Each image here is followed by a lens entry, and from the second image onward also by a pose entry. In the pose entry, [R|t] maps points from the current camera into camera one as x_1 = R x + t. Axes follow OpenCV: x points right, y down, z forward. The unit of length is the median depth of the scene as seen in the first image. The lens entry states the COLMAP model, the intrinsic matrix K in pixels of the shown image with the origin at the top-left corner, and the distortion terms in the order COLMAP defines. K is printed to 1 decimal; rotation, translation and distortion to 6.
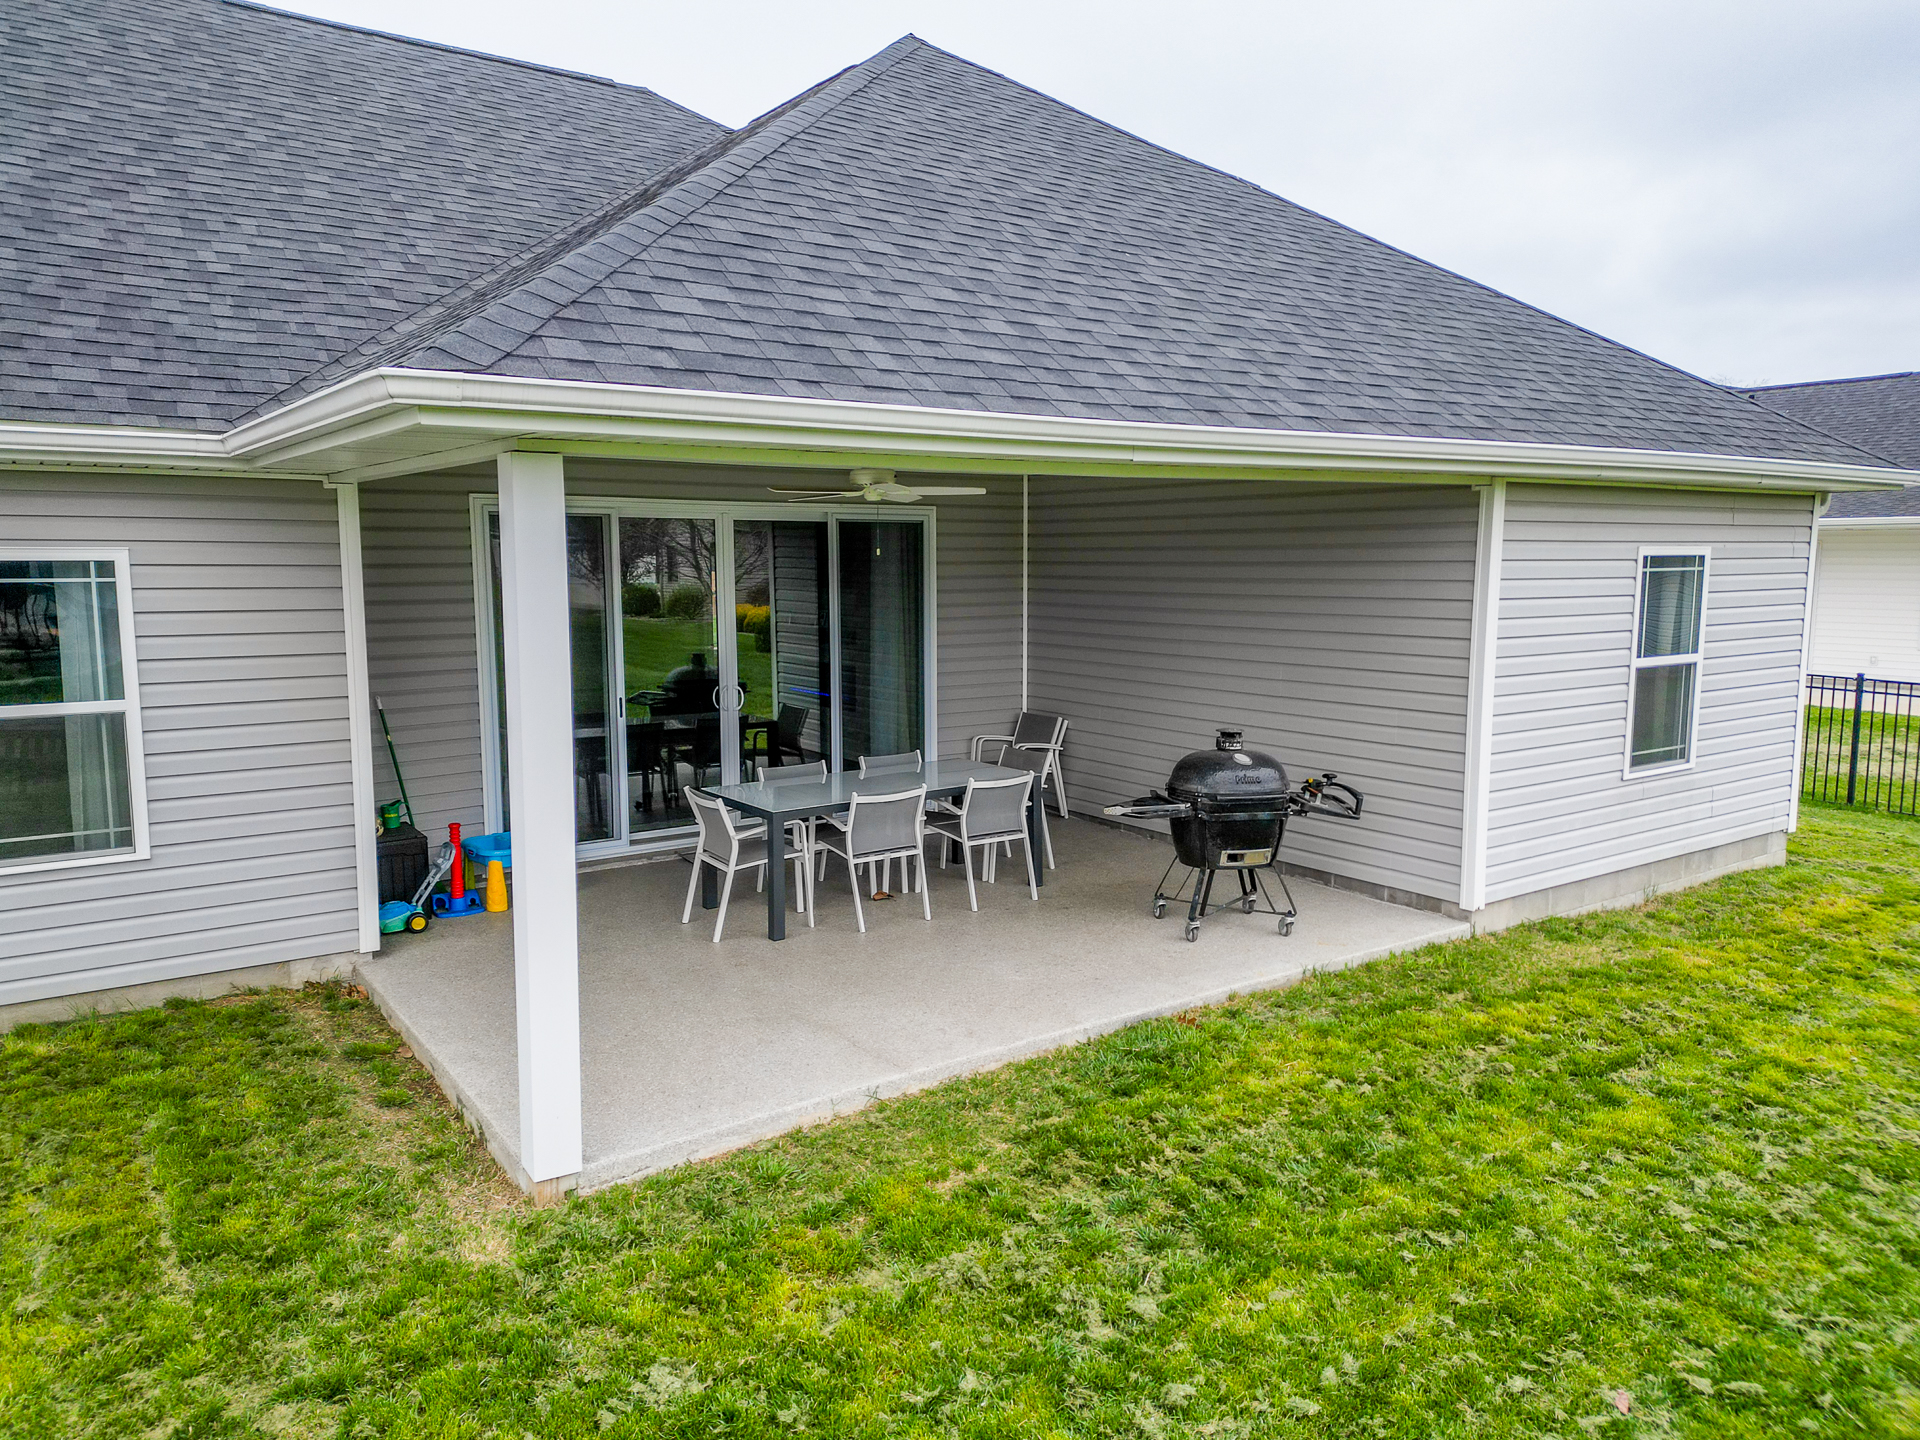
lens RADIAL K [[1335.9, 0, 960.0], [0, 1335.9, 720.0], [0, 0, 1]] dist [0.064721, -0.057139]
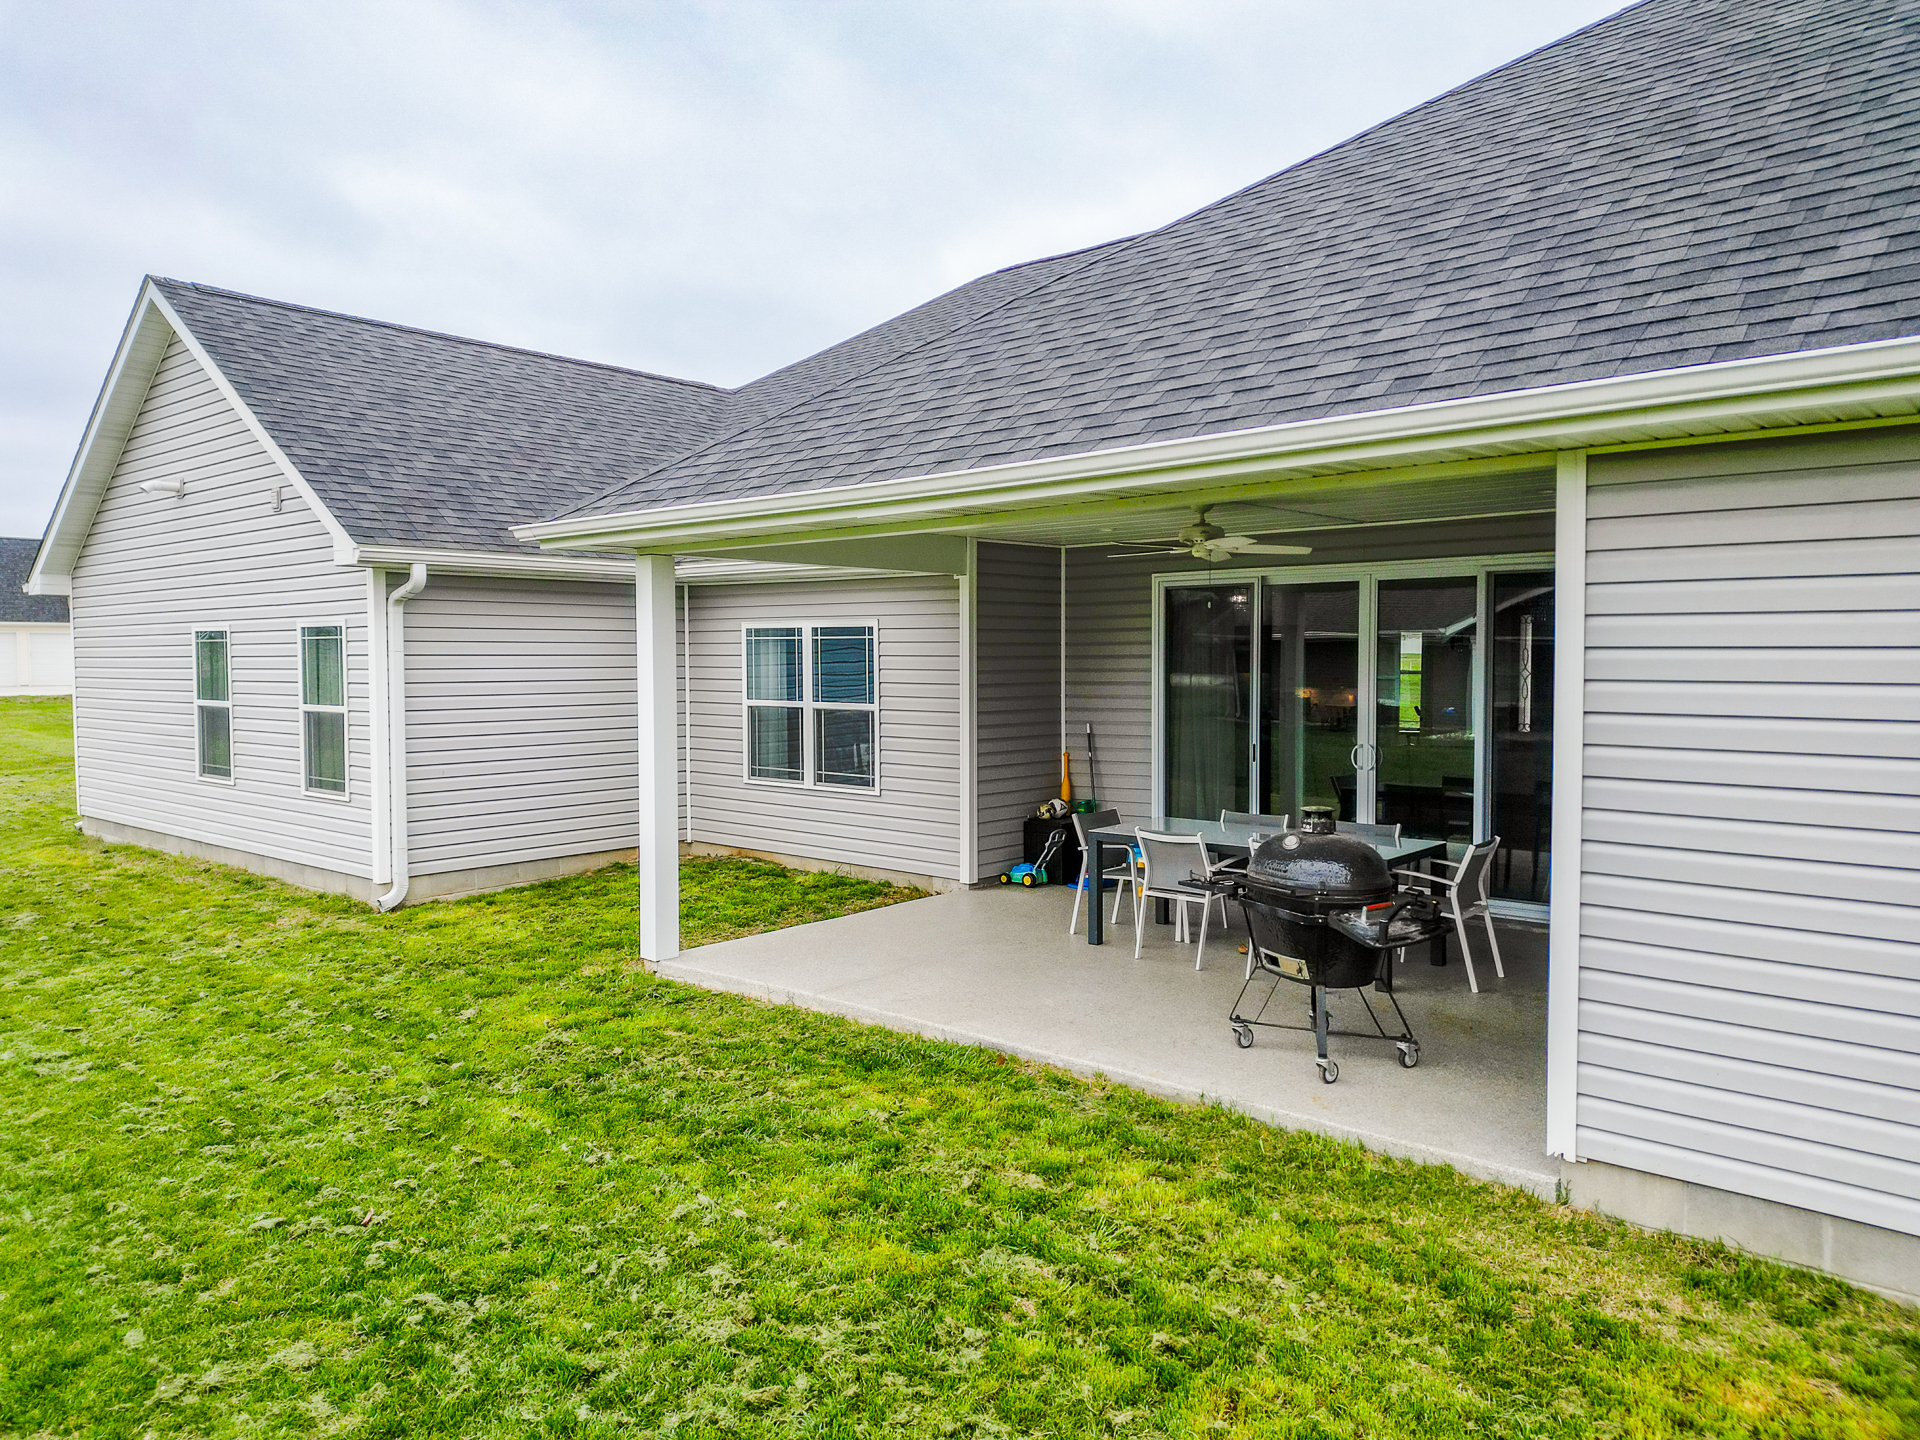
lens RADIAL K [[1335.9, 0, 960.0], [0, 1335.9, 720.0], [0, 0, 1]] dist [0.064721, -0.057139]
pose [[0.225902, 0.047167, -0.973008, 1.020713], [-0.115308, 0.993100, 0.021370, -0.041138], [0.967302, 0.107368, 0.229782, 0.649329]]
